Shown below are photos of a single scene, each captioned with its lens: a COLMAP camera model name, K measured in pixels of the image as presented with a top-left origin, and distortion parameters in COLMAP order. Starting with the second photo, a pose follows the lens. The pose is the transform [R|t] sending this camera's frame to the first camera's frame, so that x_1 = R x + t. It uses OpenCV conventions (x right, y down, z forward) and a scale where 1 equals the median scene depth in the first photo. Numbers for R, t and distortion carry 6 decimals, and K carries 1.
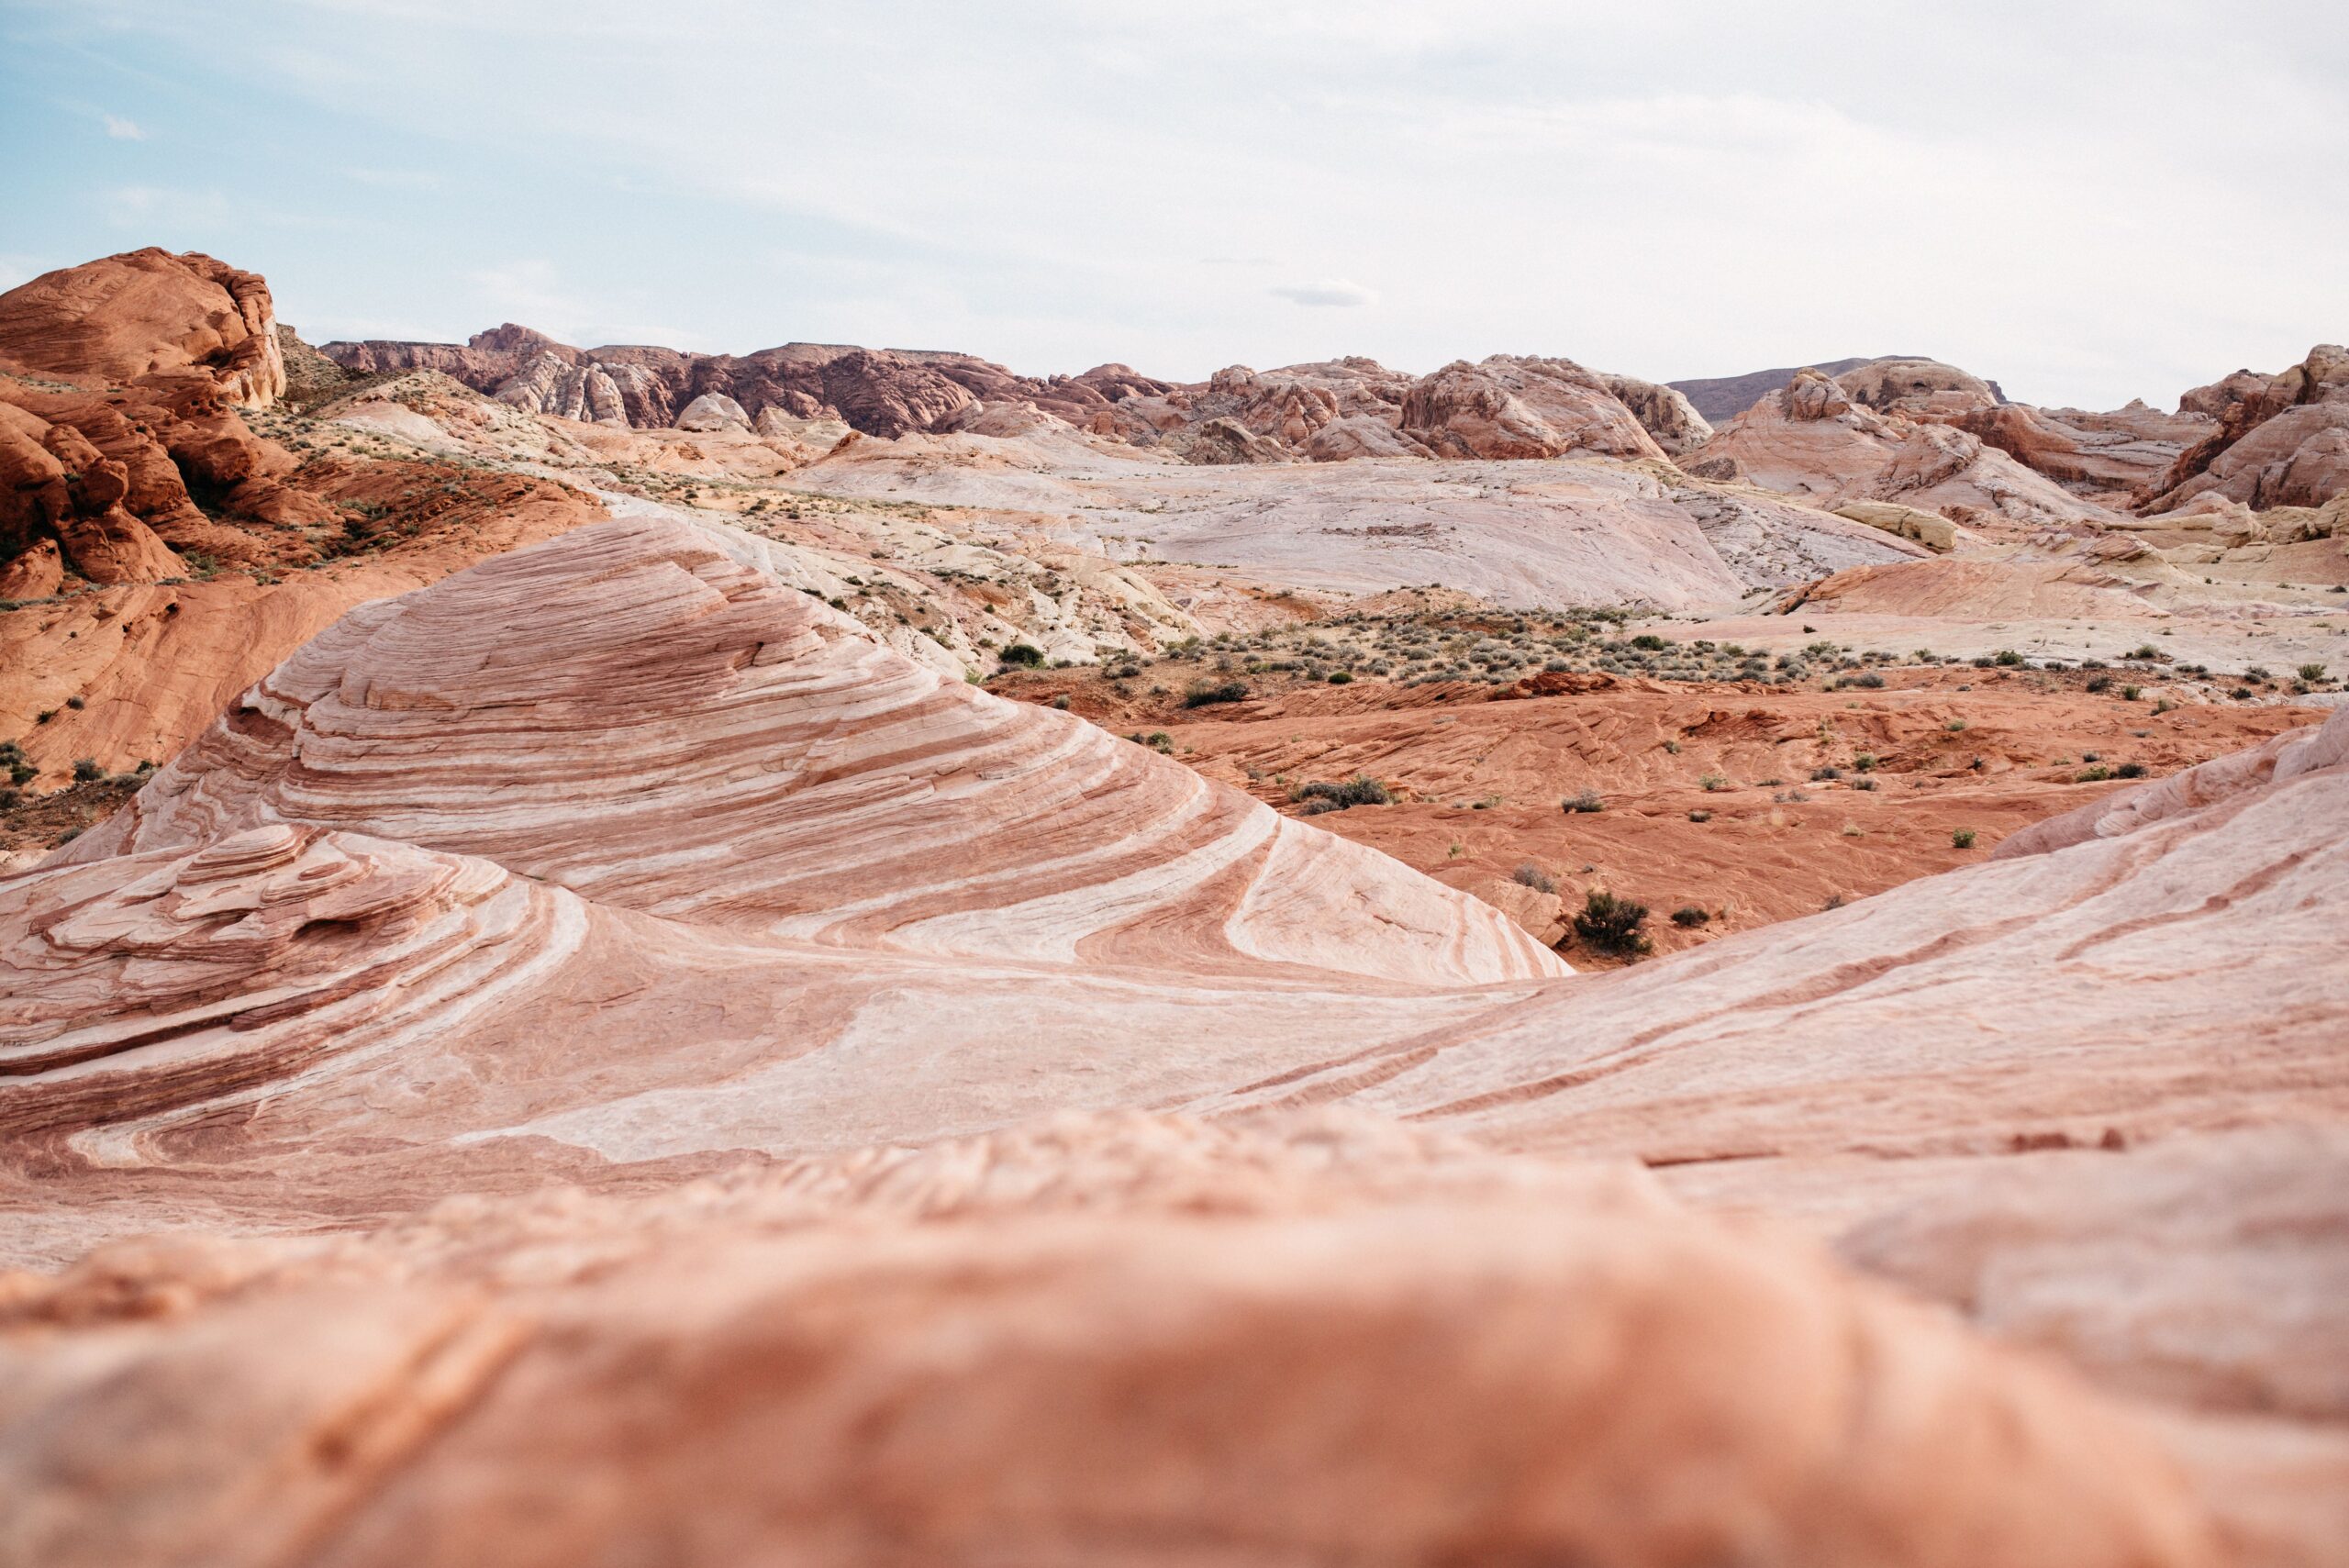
lens RADIAL K [[2288.6, 0, 1183.7], [0, 2288.6, 735.8], [0, 0, 1]] dist [-0.043875, 0.087828]
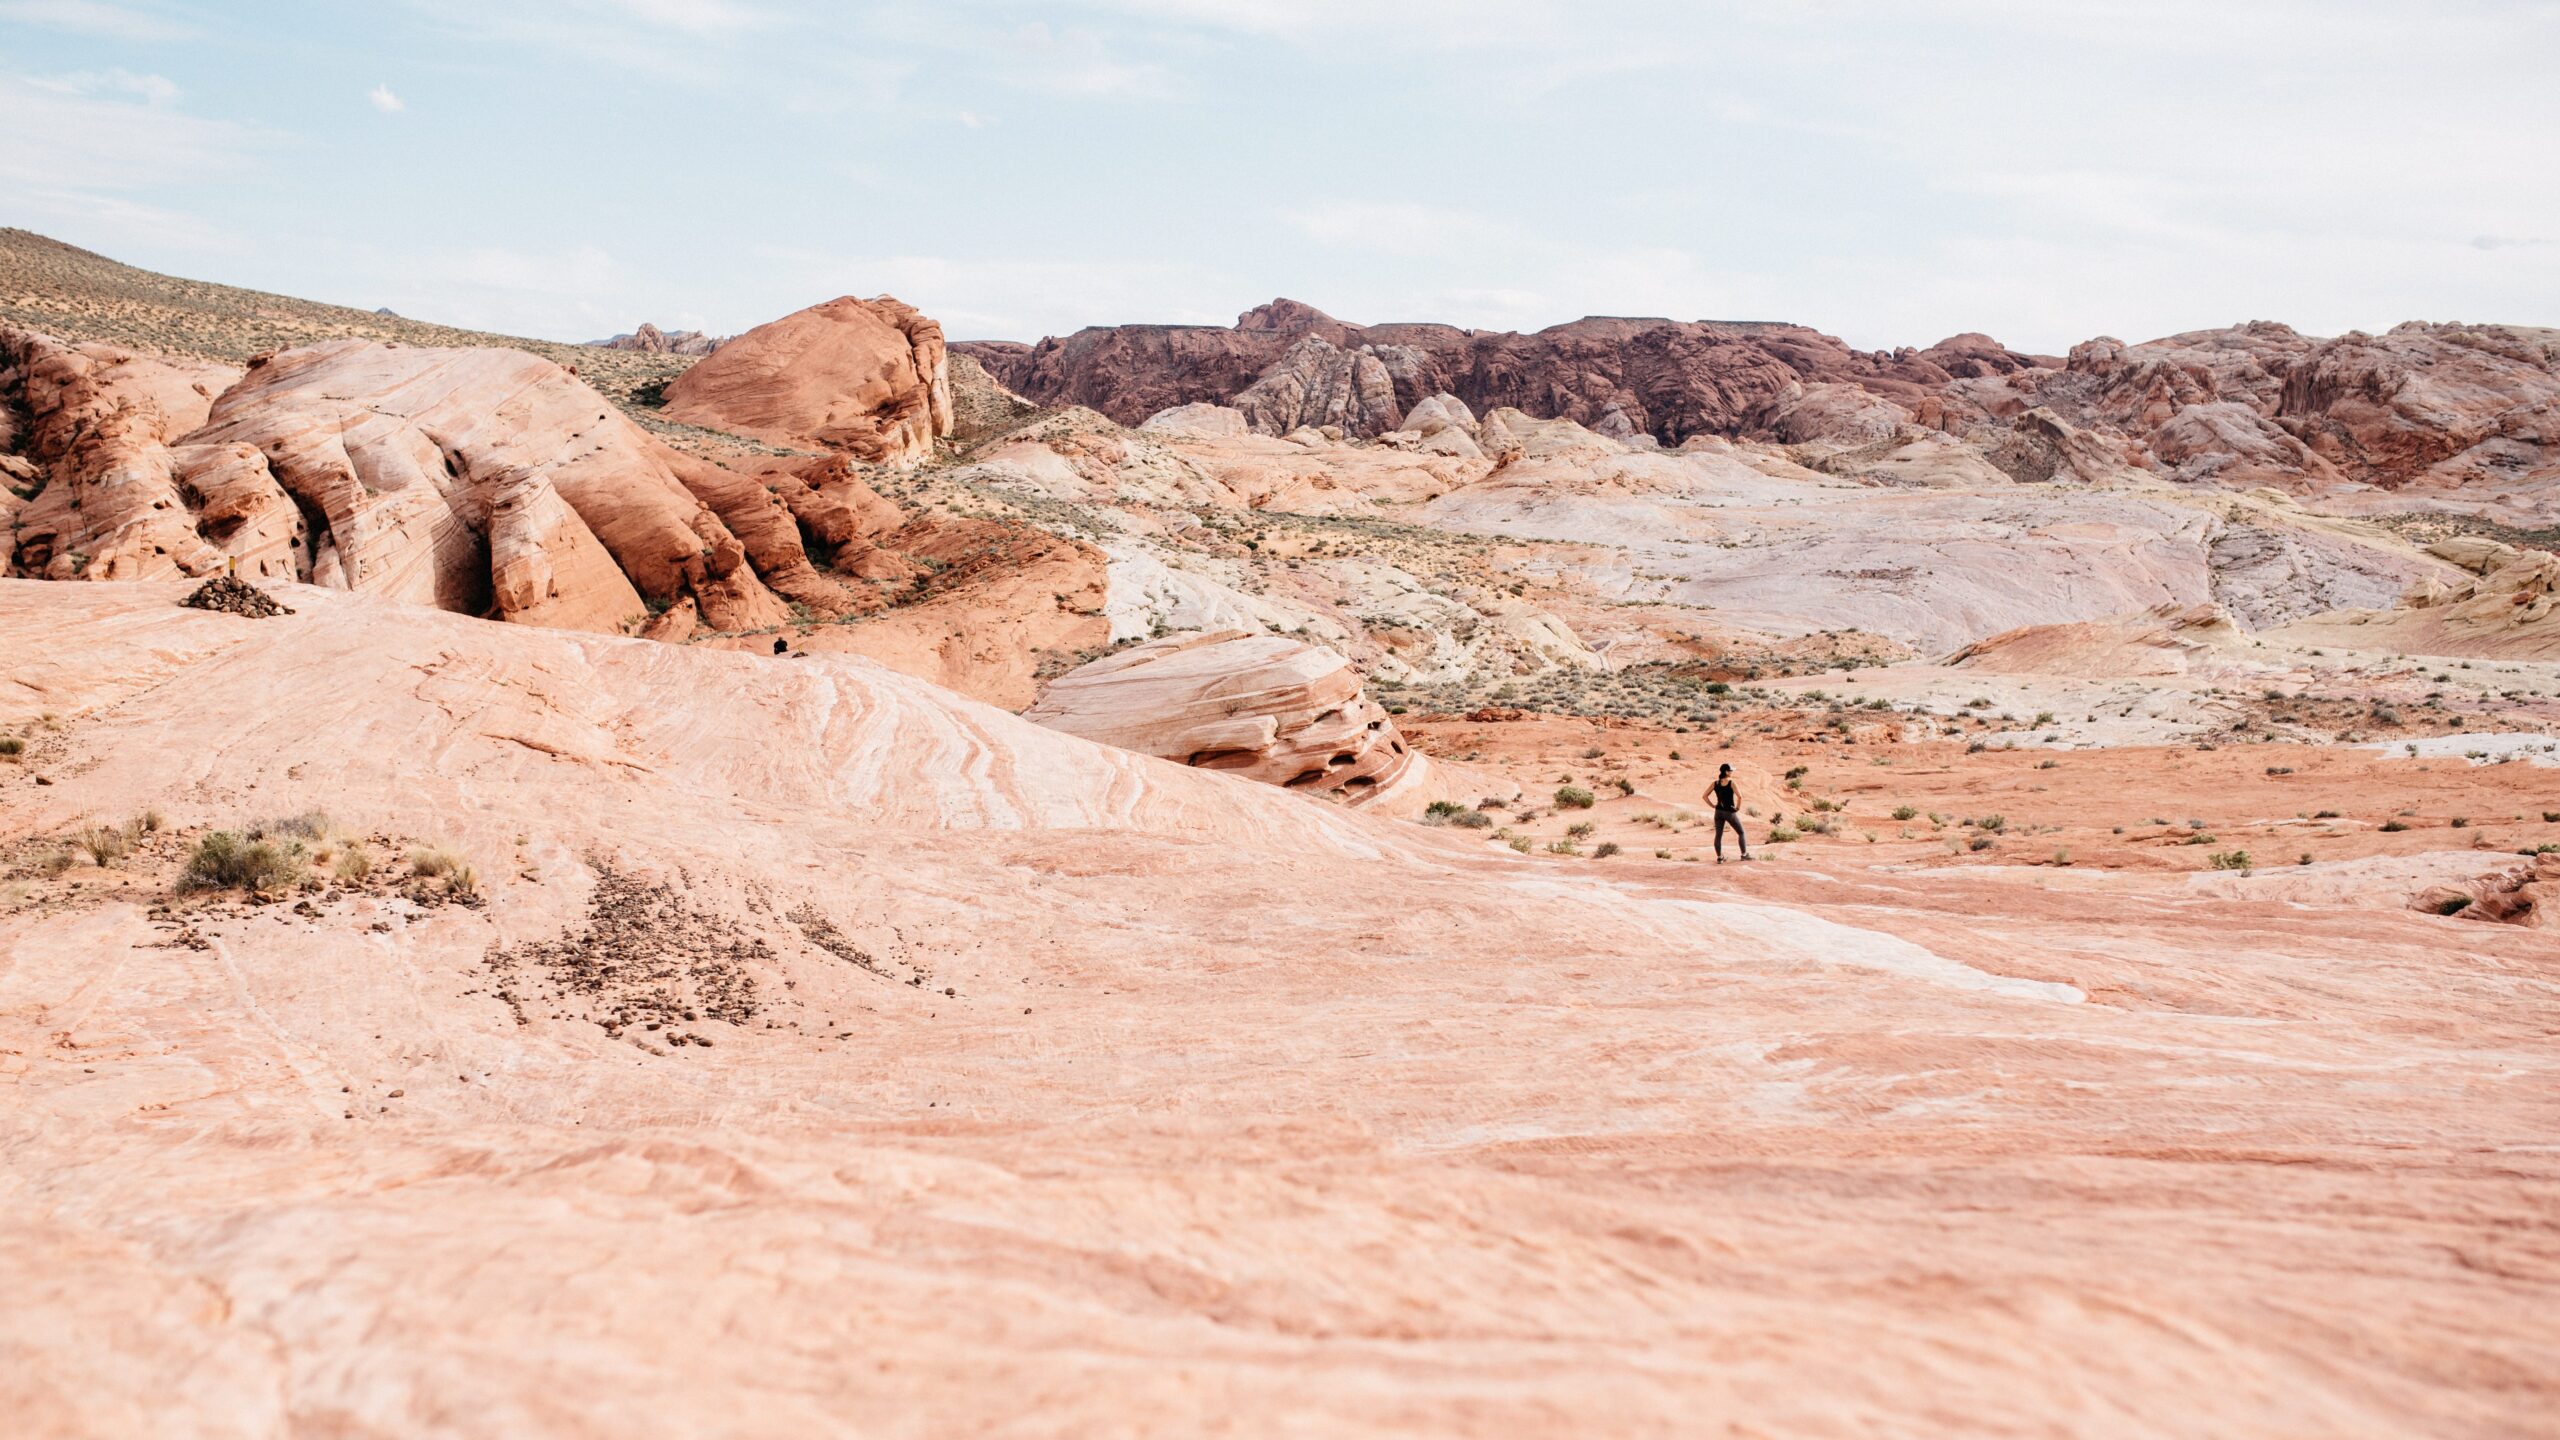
lens RADIAL K [[2867.8, 0, 1280.0], [0, 2867.8, 720.0], [0, 0, 1]] dist [-0.110611, 0.416220]
pose [[0.954665, 0.016787, -0.297208, 0.148219], [-0.022837, 0.999596, -0.016893, 0.004092], [0.296805, 0.022915, 0.954663, -0.226299]]
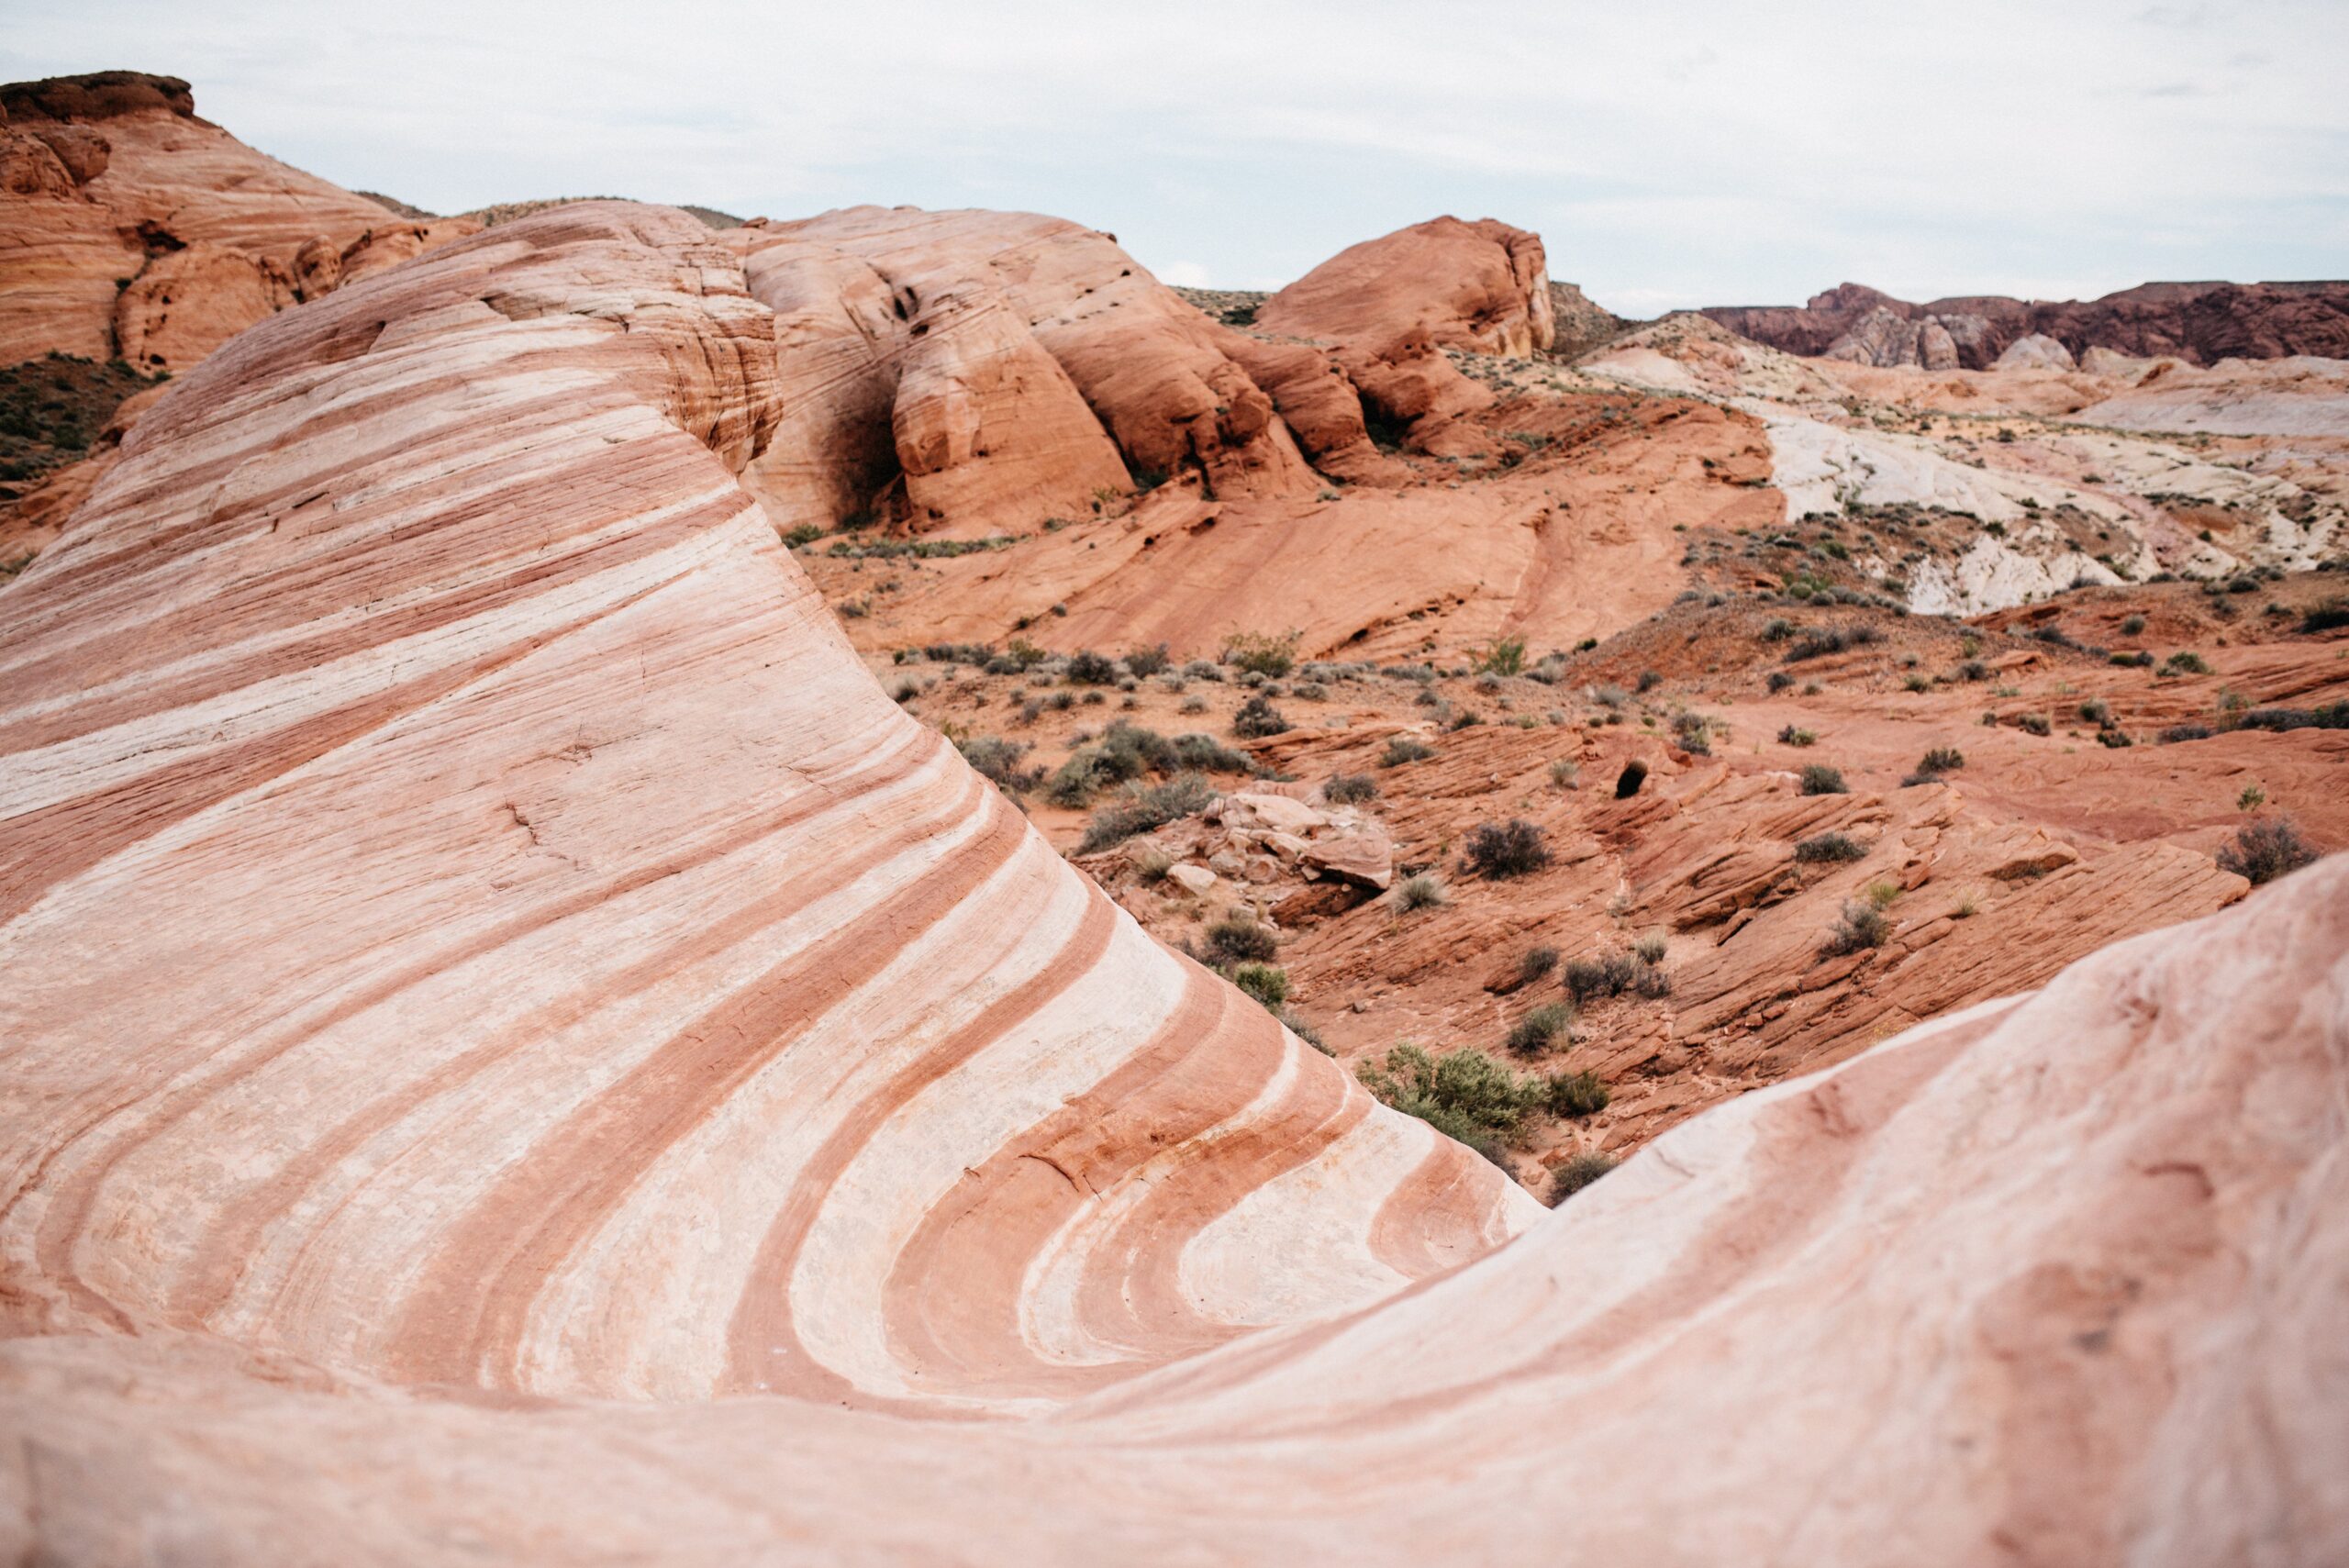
lens RADIAL K [[2288.6, 0, 1183.7], [0, 2288.6, 735.8], [0, 0, 1]] dist [-0.043875, 0.087828]
pose [[0.839467, 0.037757, -0.542097, 0.025563], [-0.029581, 0.999279, 0.023793, 0.003871], [0.542605, -0.003937, 0.839979, 0.050067]]
